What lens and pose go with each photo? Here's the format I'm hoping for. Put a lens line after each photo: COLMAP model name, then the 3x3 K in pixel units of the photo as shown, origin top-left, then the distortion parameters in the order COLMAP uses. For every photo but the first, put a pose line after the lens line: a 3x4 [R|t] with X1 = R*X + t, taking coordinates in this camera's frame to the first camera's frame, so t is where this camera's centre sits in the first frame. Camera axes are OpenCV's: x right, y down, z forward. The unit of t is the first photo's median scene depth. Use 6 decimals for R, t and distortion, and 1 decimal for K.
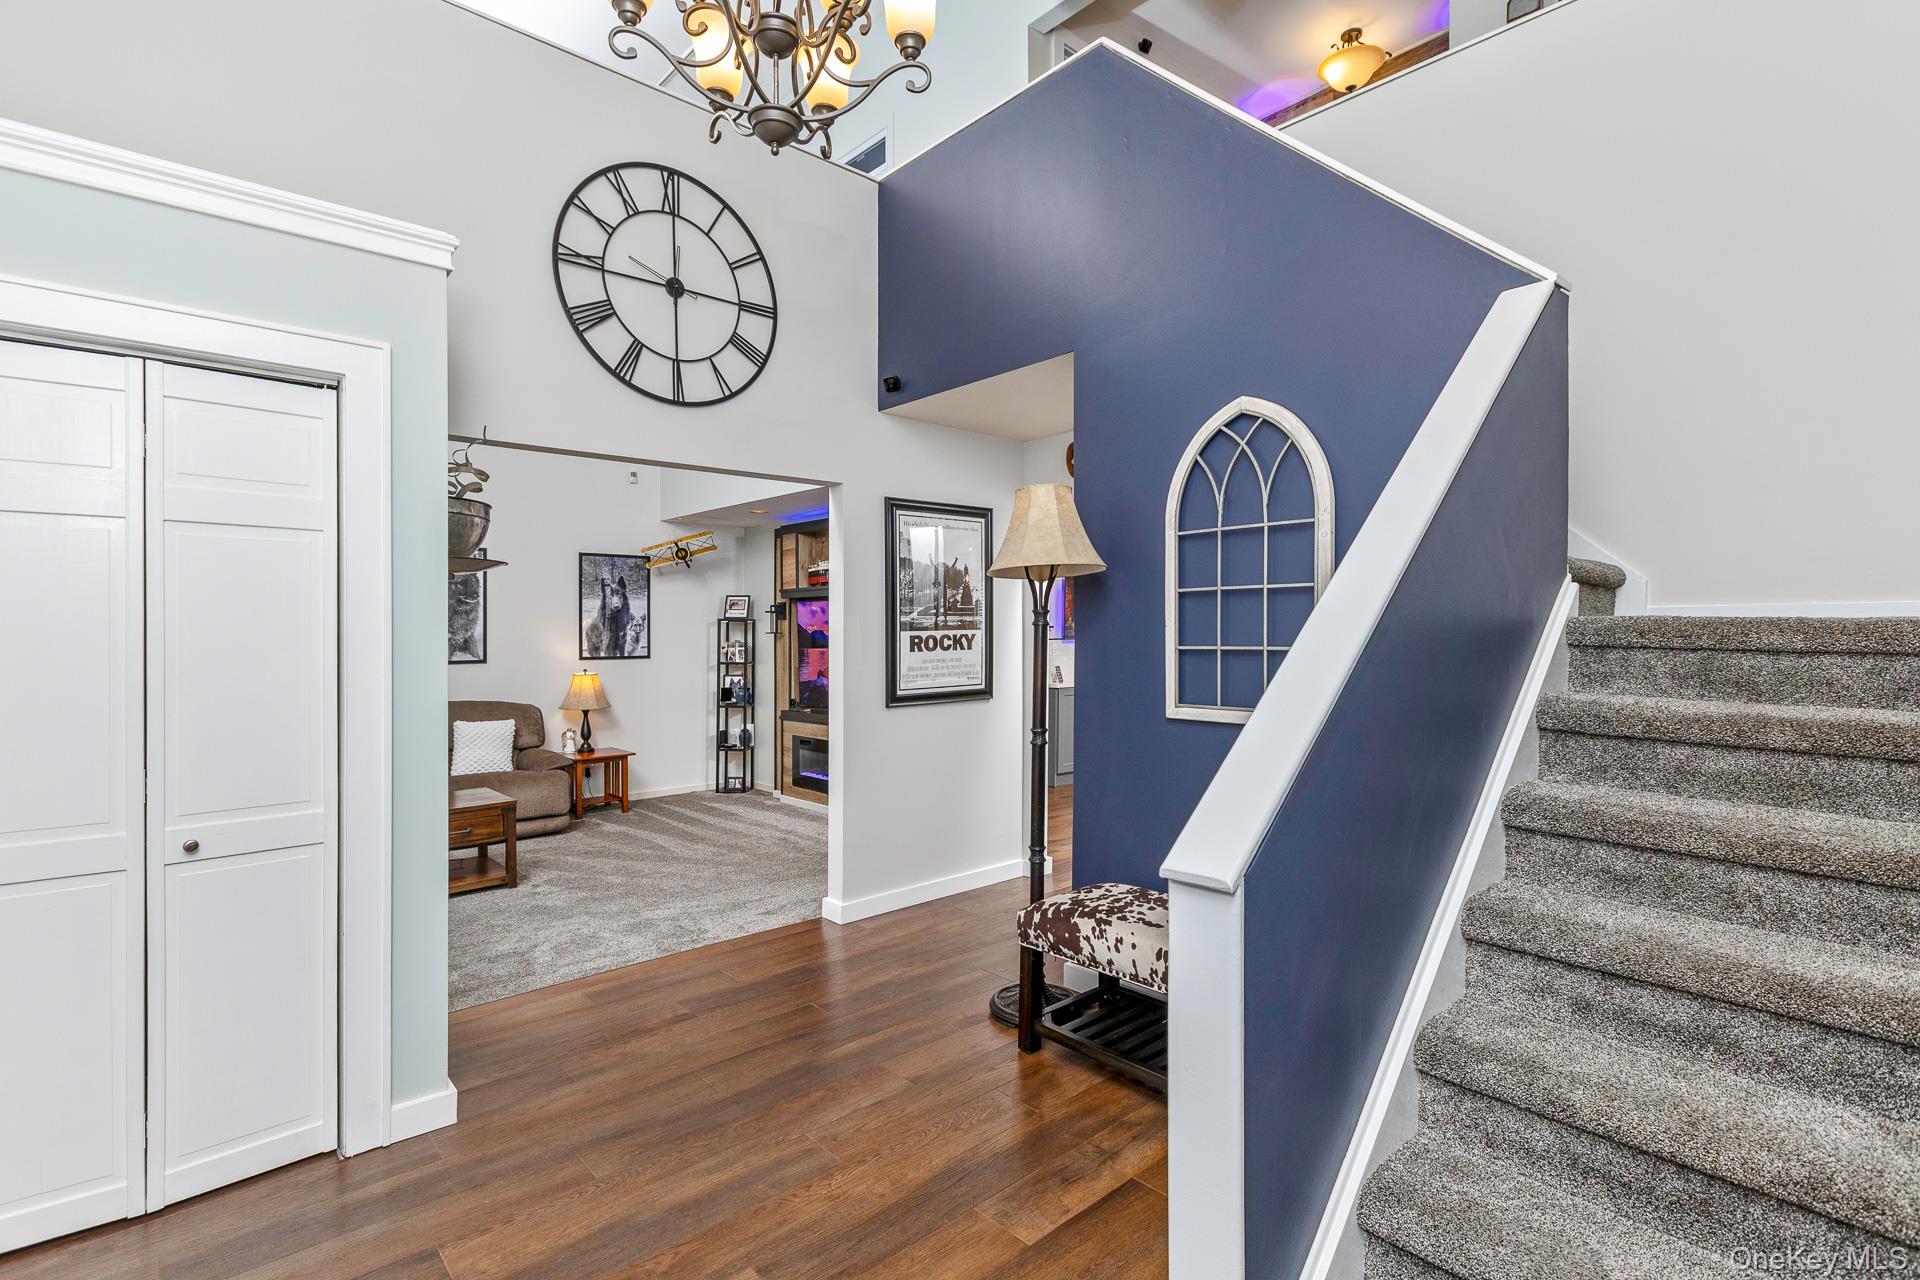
lens RADIAL K [[873.5, 0, 940.8], [0, 873.5, 629.2], [0, 0, 1]] dist [-0.002309, -0.003893]
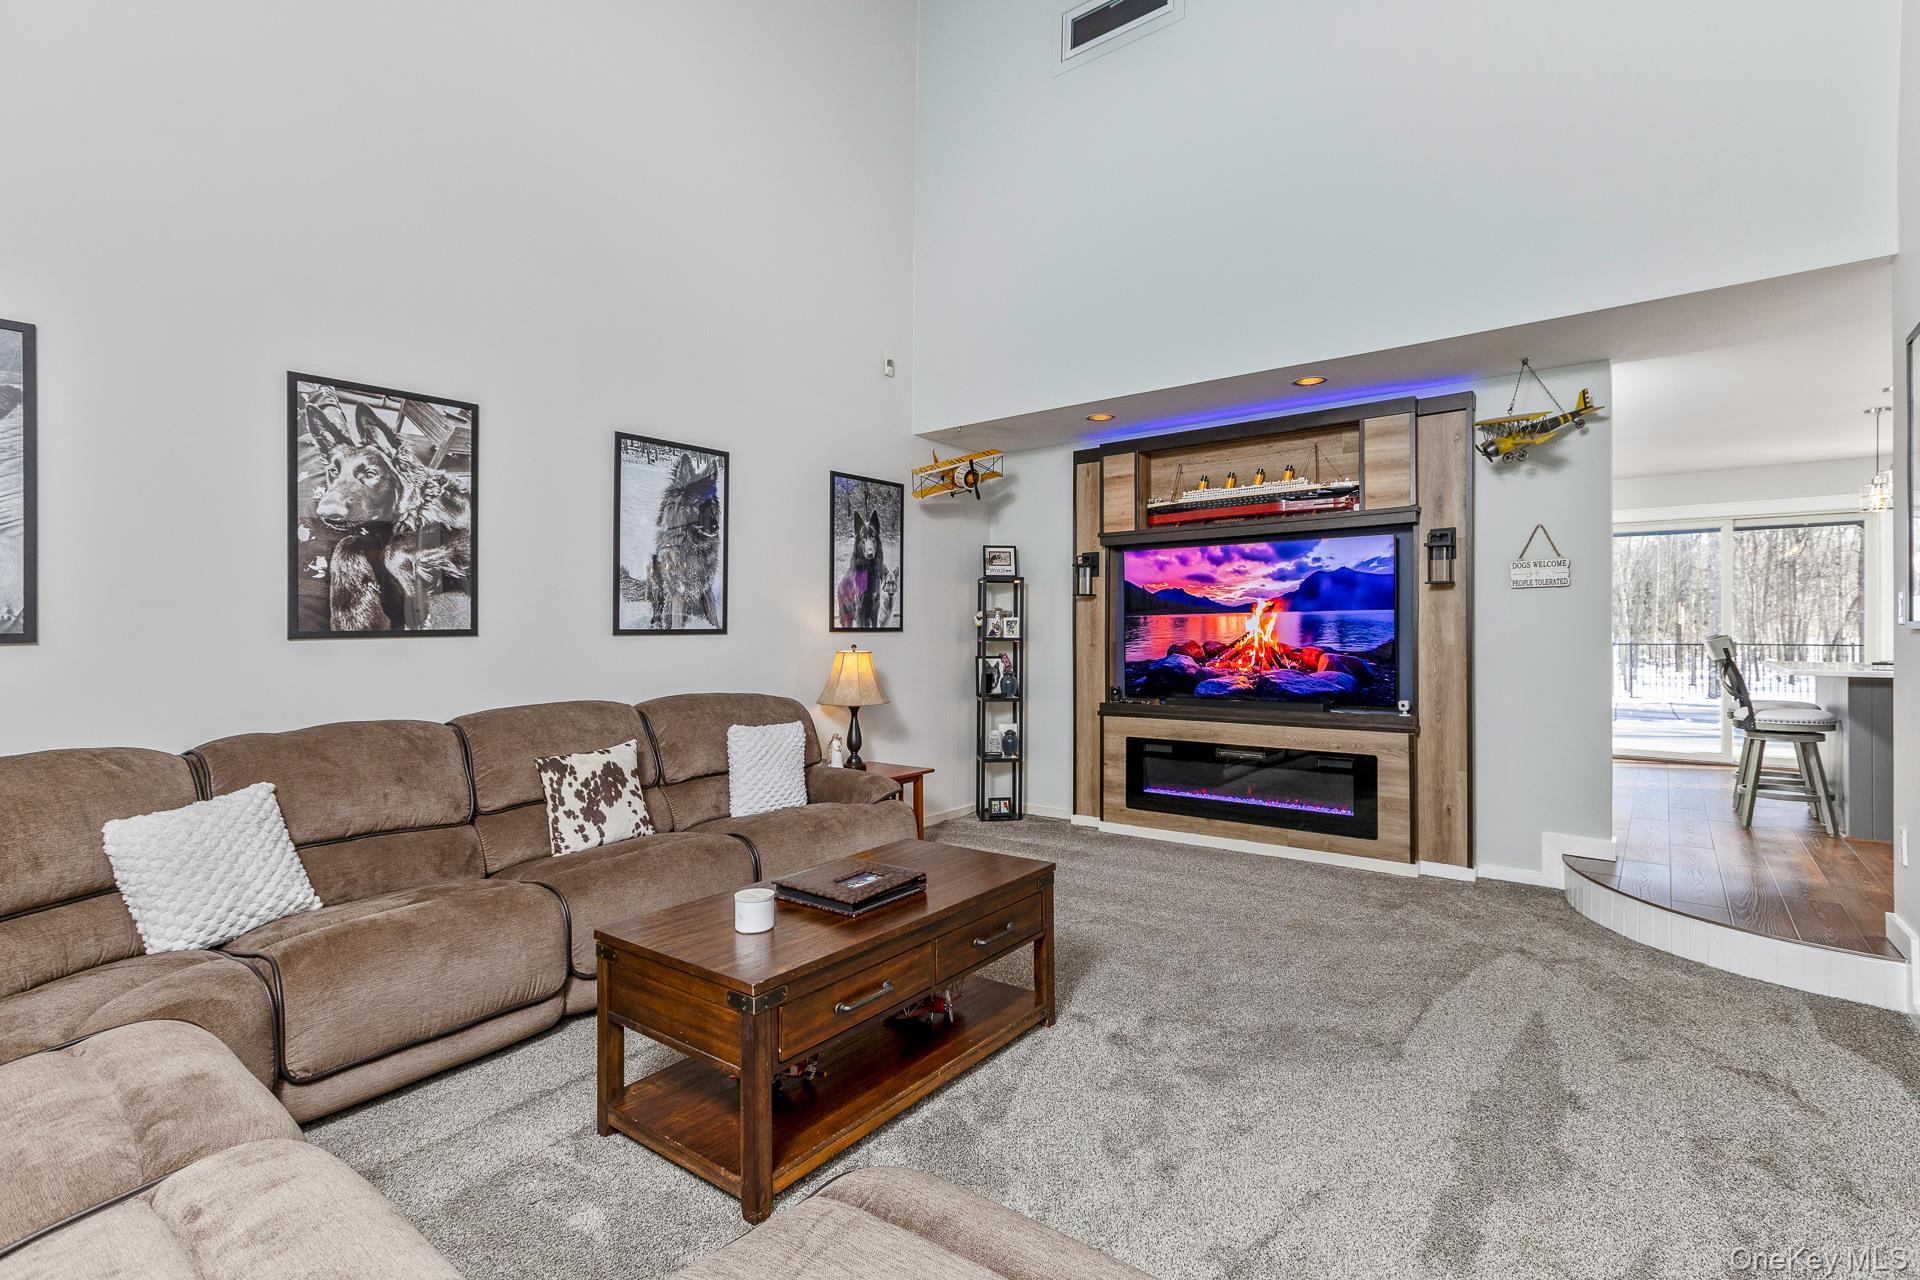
lens RADIAL K [[873.5, 0, 940.7], [0, 873.5, 626.5], [0, 0, 1]] dist [-0.002309, -0.003893]
pose [[0.987645, -0.003039, 0.156681, -0.424565], [0.003771, 0.999983, -0.004378, 0.033440], [-0.156665, 0.004915, 0.987640, 0.317408]]
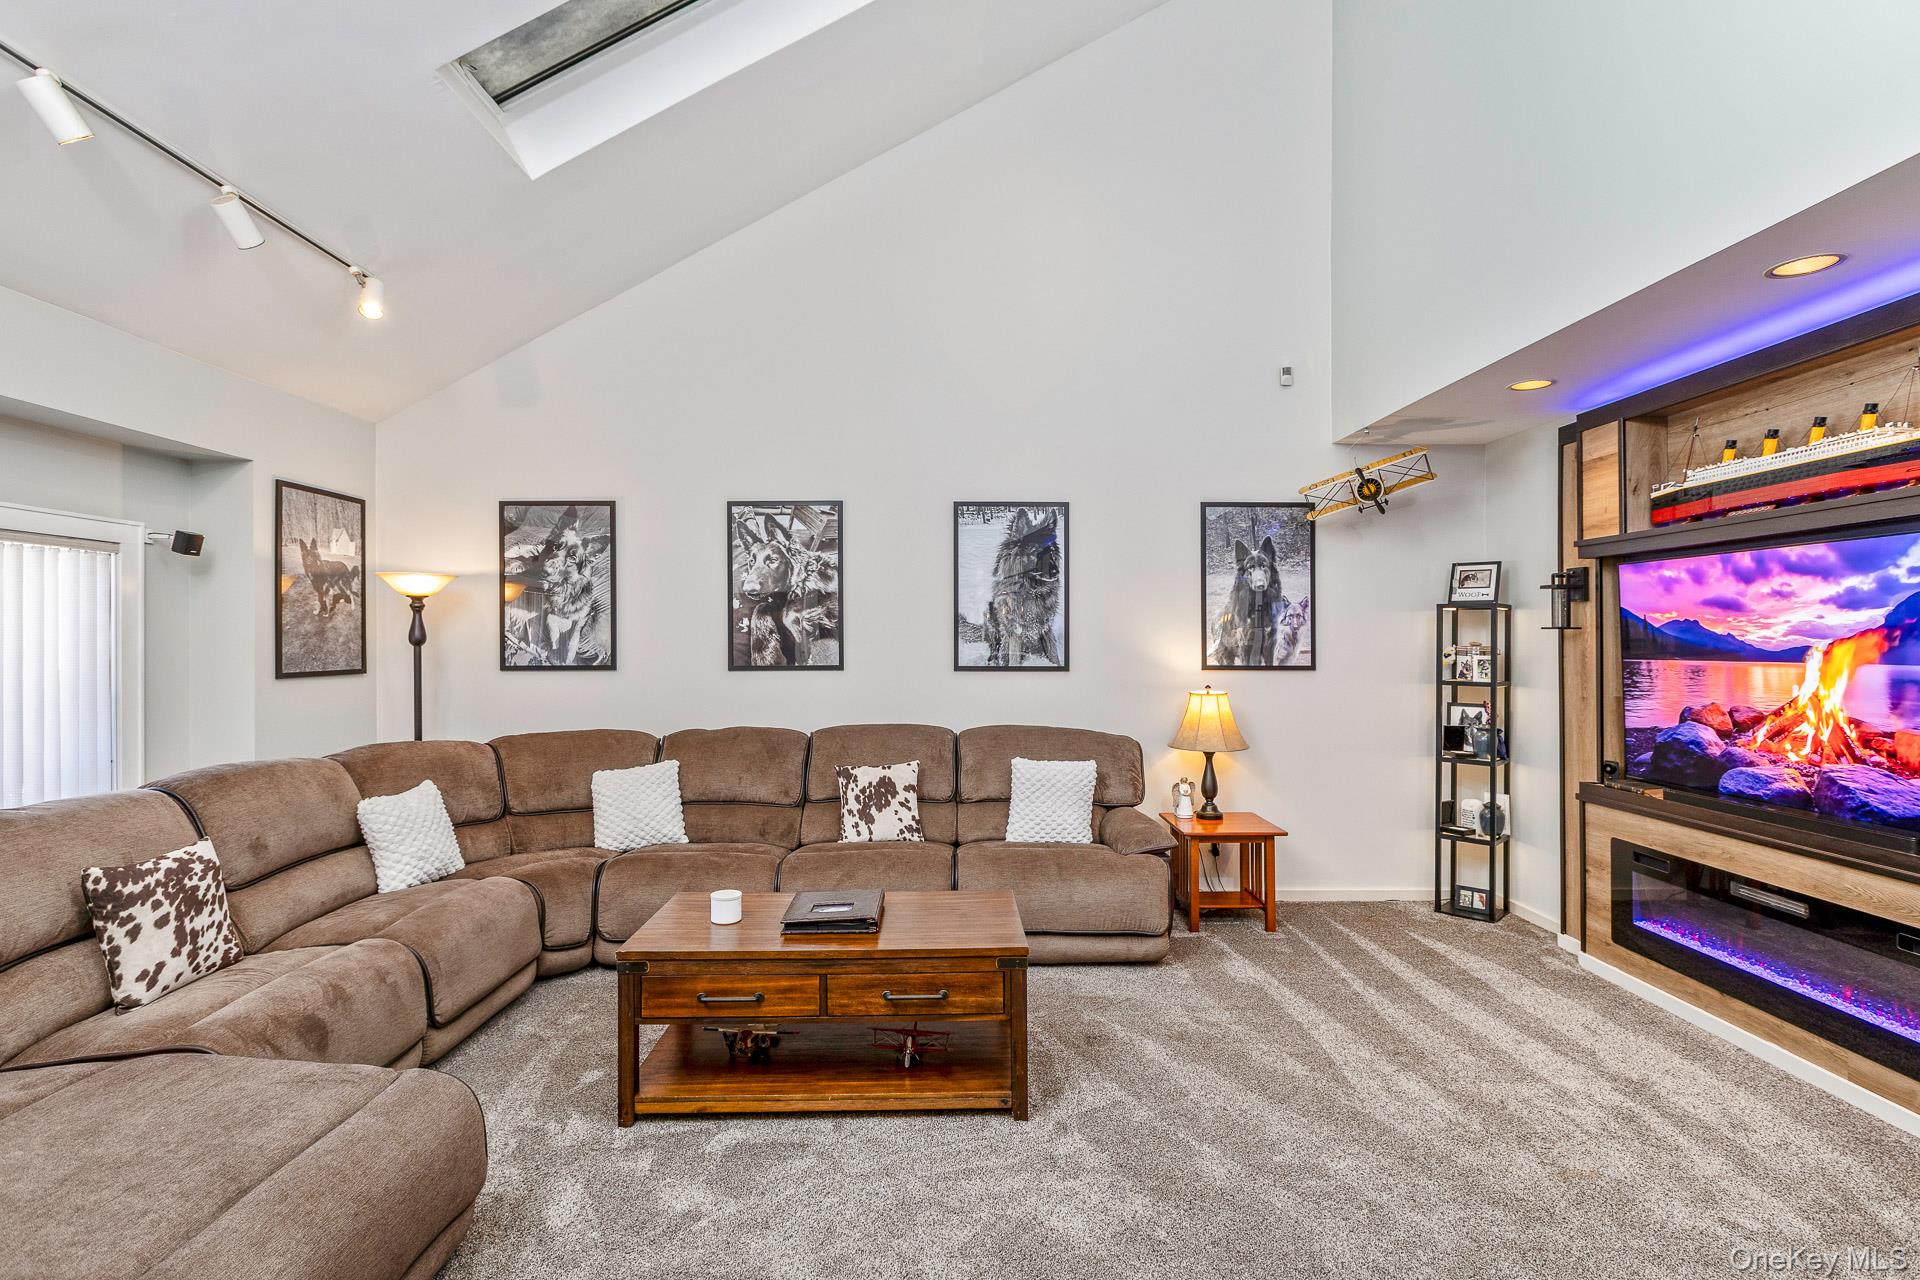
lens RADIAL K [[873.5, 0, 975.1], [0, 873.5, 620.6], [0, 0, 1]] dist [-0.002309, -0.003893]
pose [[0.756244, -0.007988, -0.654241, -0.118181], [-0.004192, 0.999846, -0.017053, 0.010429], [0.654276, 0.015639, 0.756094, 0.397194]]
